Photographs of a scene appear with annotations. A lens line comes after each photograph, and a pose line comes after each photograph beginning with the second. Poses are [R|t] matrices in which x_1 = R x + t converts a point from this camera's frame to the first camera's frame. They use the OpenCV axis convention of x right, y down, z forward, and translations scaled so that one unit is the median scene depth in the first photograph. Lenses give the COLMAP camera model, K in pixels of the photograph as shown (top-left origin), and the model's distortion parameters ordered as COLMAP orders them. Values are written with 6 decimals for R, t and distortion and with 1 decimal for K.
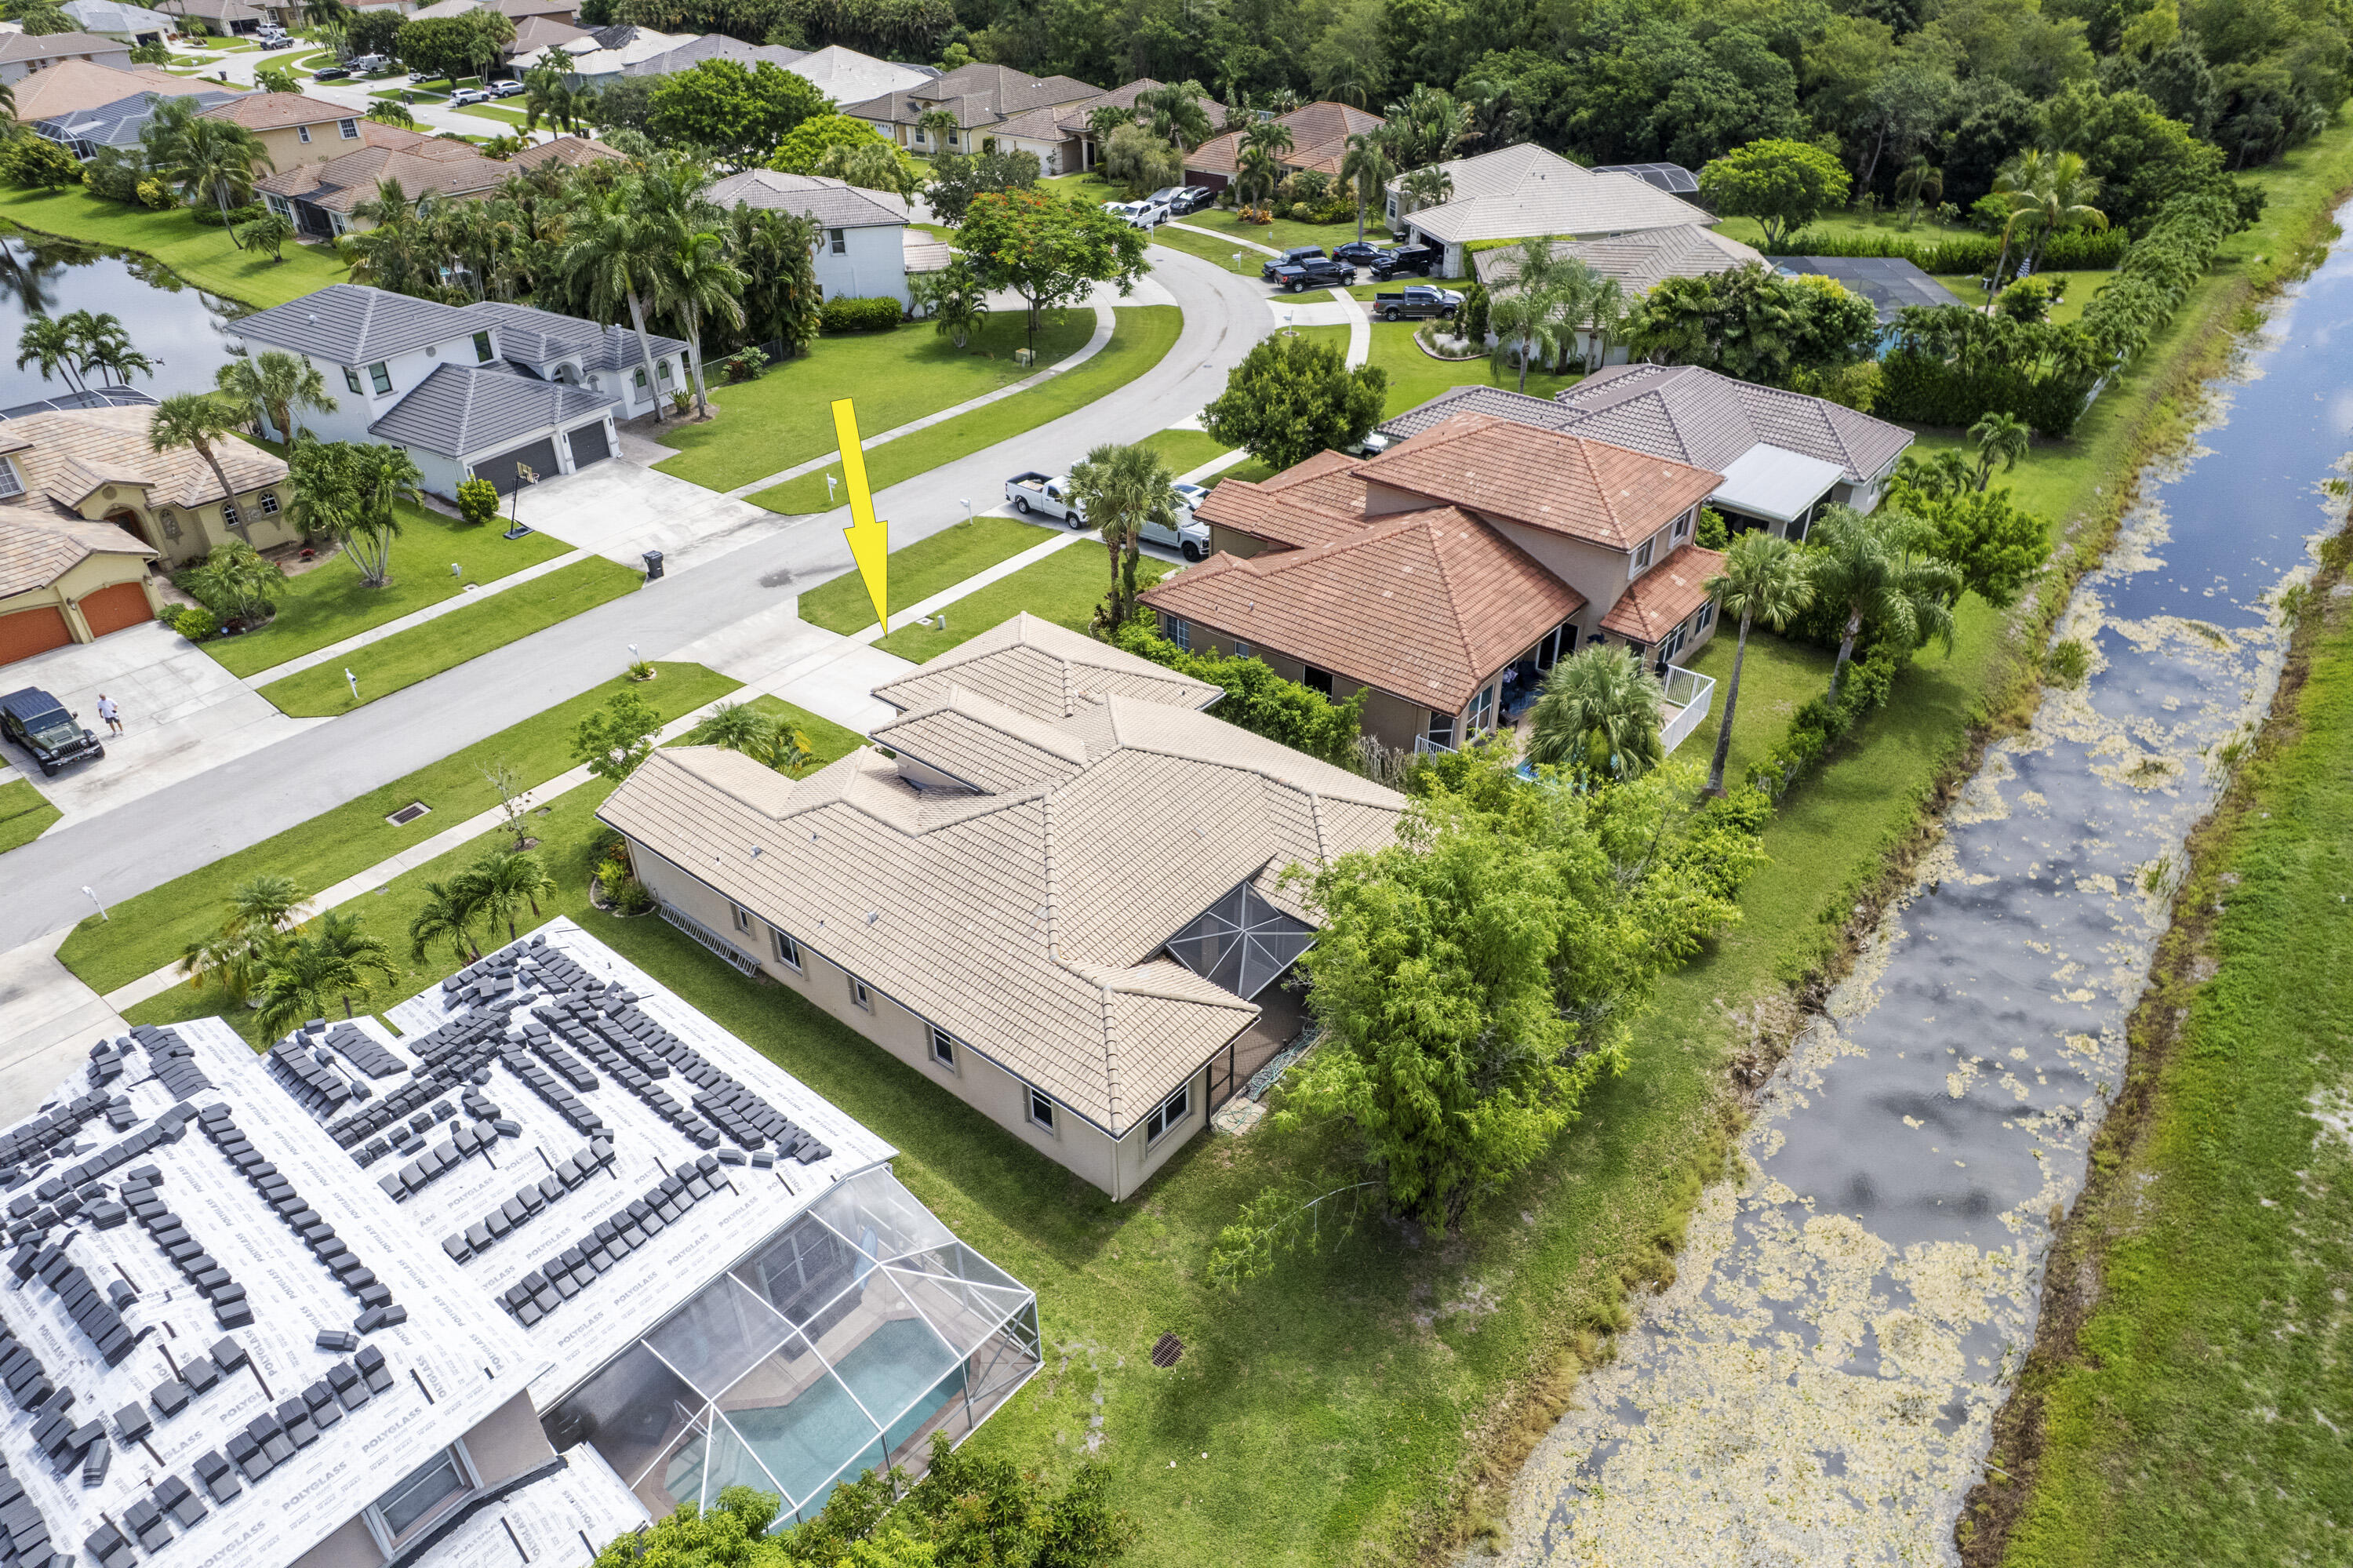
lens RADIAL K [[1502.2, 0, 1184.0], [0, 1502.2, 798.8], [0, 0, 1]] dist [-0.072420, 0.067126]
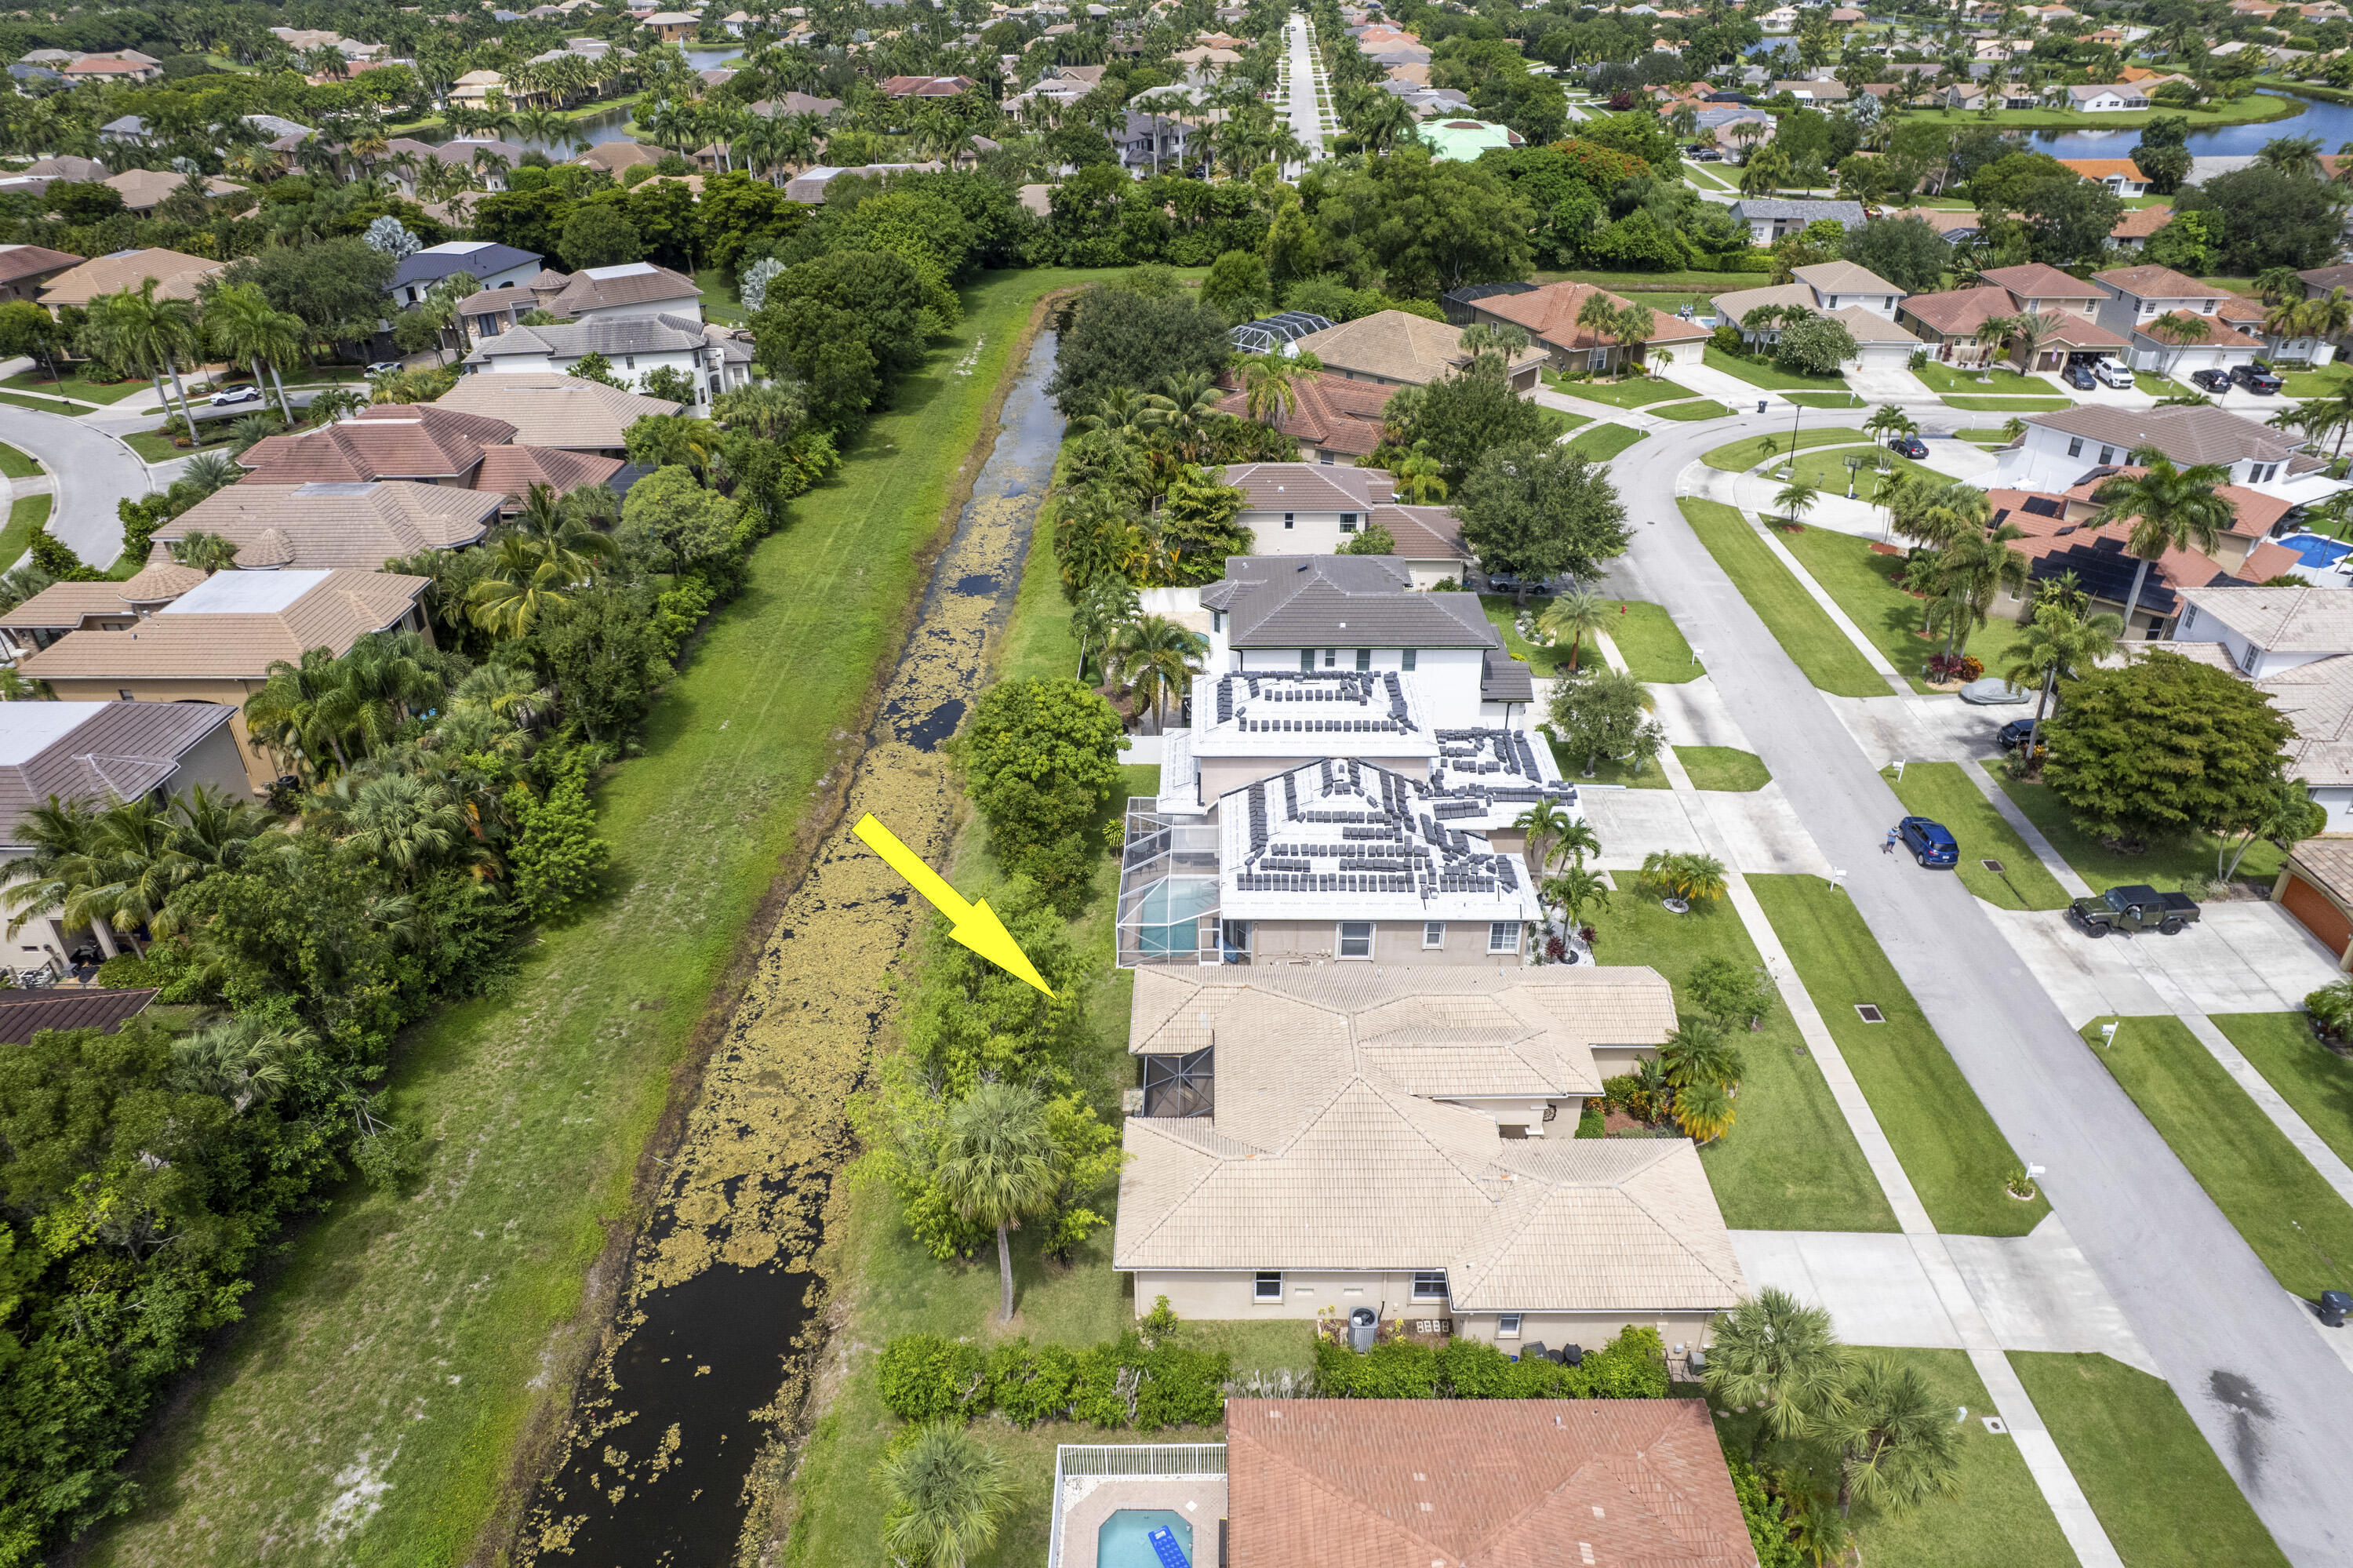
lens RADIAL K [[1502.2, 0, 1184.0], [0, 1502.2, 798.8], [0, 0, 1]] dist [-0.072420, 0.067126]
pose [[-0.786387, 0.322200, -0.527051, 0.732809], [-0.336435, 0.492172, 0.802856, -1.230821], [0.518080, 0.808674, -0.278639, 1.256142]]
